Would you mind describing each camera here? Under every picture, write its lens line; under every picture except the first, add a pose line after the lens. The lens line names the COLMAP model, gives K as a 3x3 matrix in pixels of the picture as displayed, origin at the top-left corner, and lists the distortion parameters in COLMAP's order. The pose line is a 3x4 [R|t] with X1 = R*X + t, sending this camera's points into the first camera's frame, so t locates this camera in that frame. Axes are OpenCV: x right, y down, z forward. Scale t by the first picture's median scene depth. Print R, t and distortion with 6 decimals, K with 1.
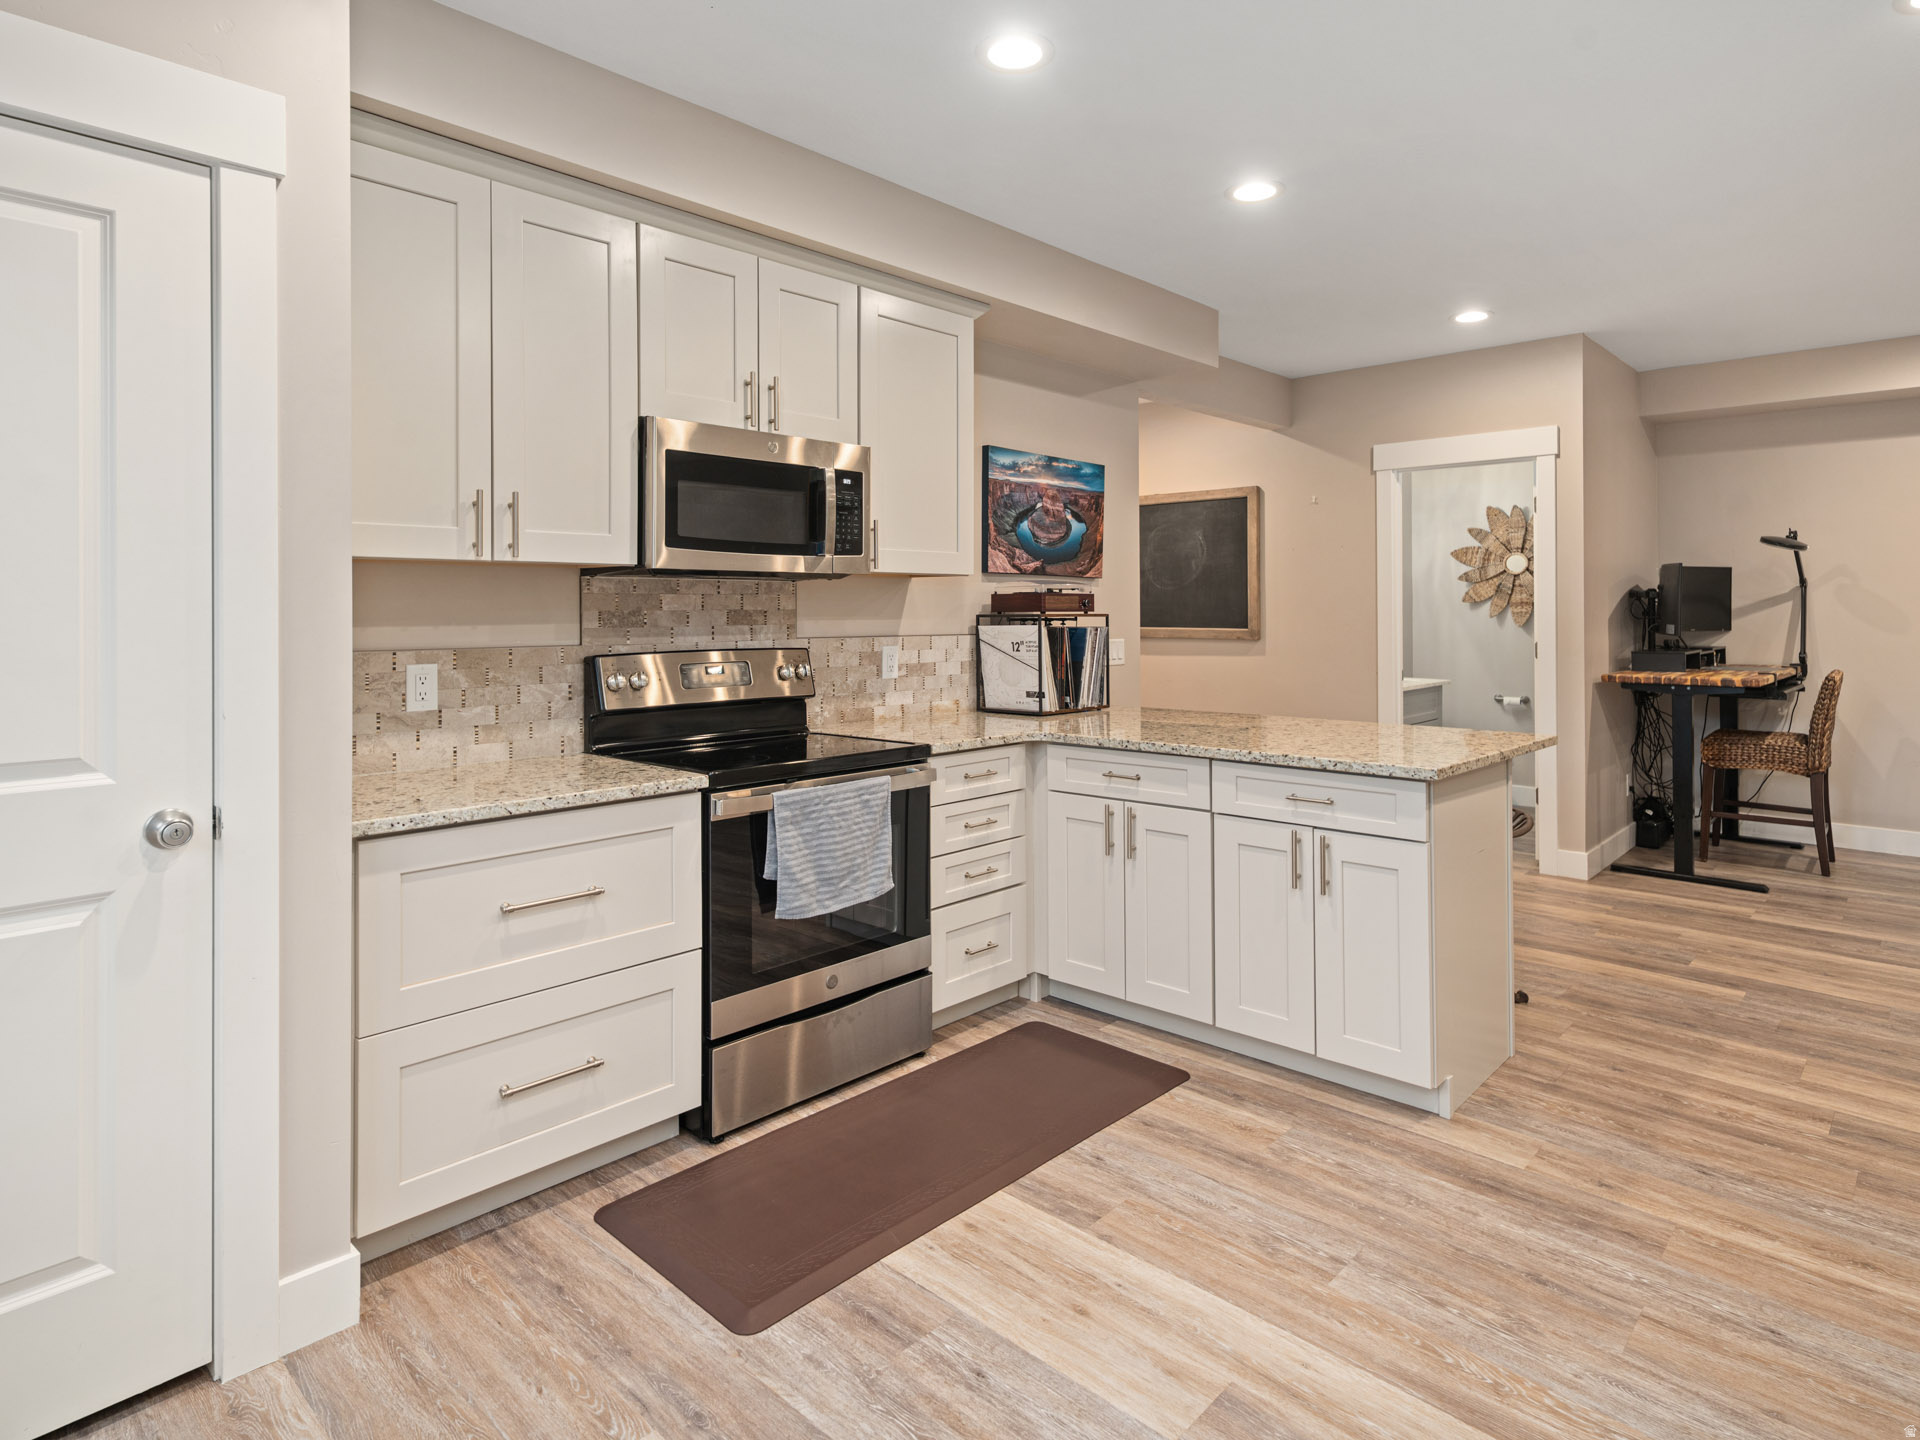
lens RADIAL K [[1088.0, 0, 958.7], [0, 1088.0, 616.5], [0, 0, 1]] dist [0.003916, -0.000400]
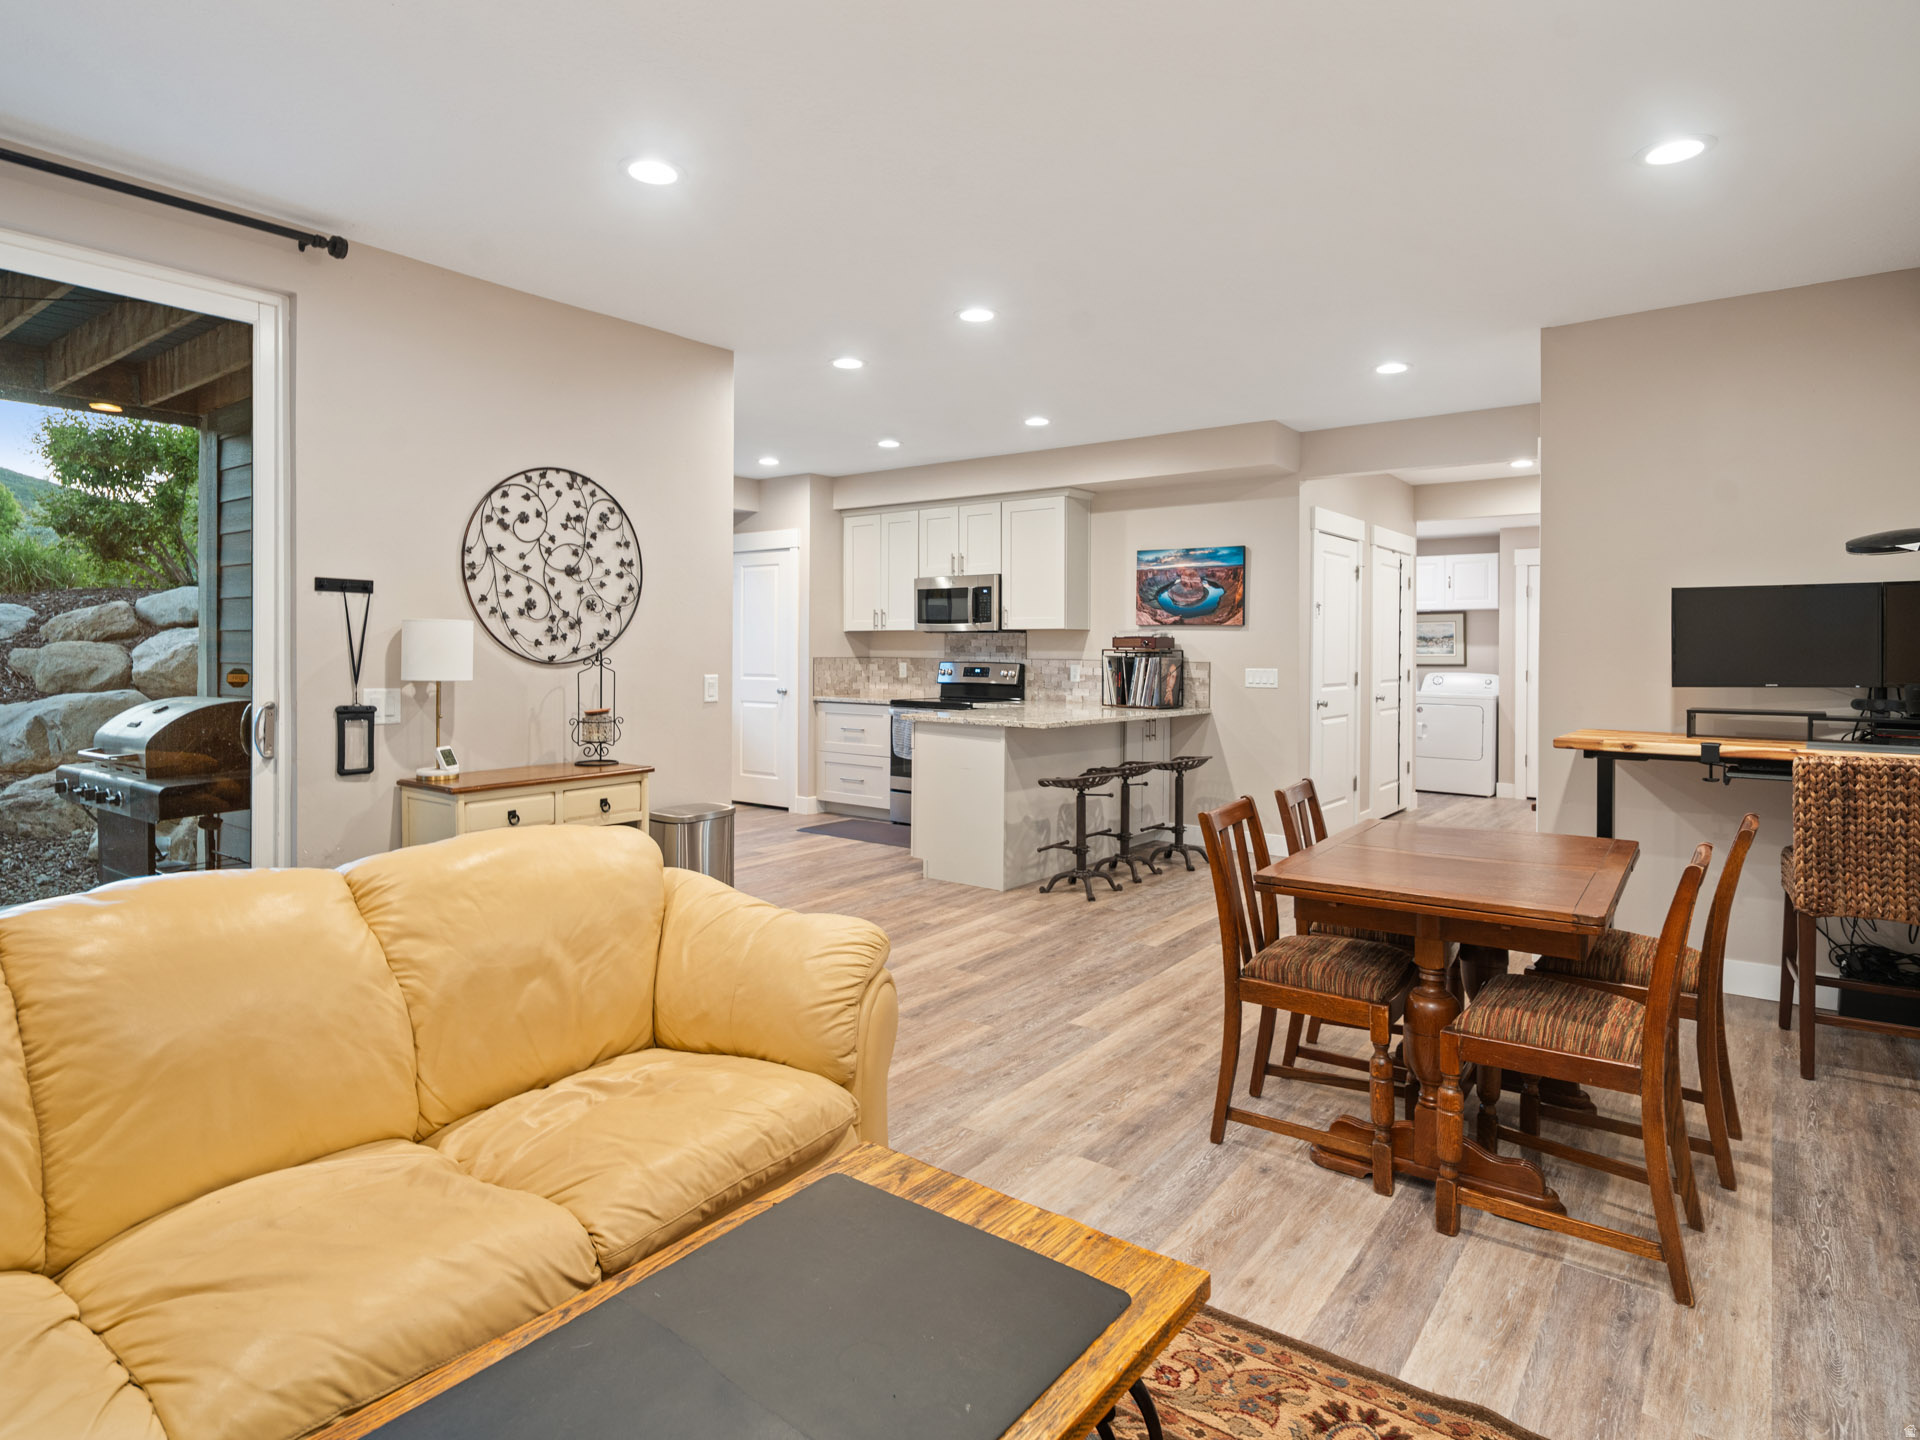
lens RADIAL K [[1066.1, 0, 959.6], [0, 1066.1, 654.5], [0, 0, 1]] dist [0.000869, -0.000543]
pose [[0.094094, 0.009537, -0.995518, 1.635163], [-0.011511, 0.999898, 0.008491, -0.004862], [0.995497, 0.010660, 0.094194, 0.551612]]
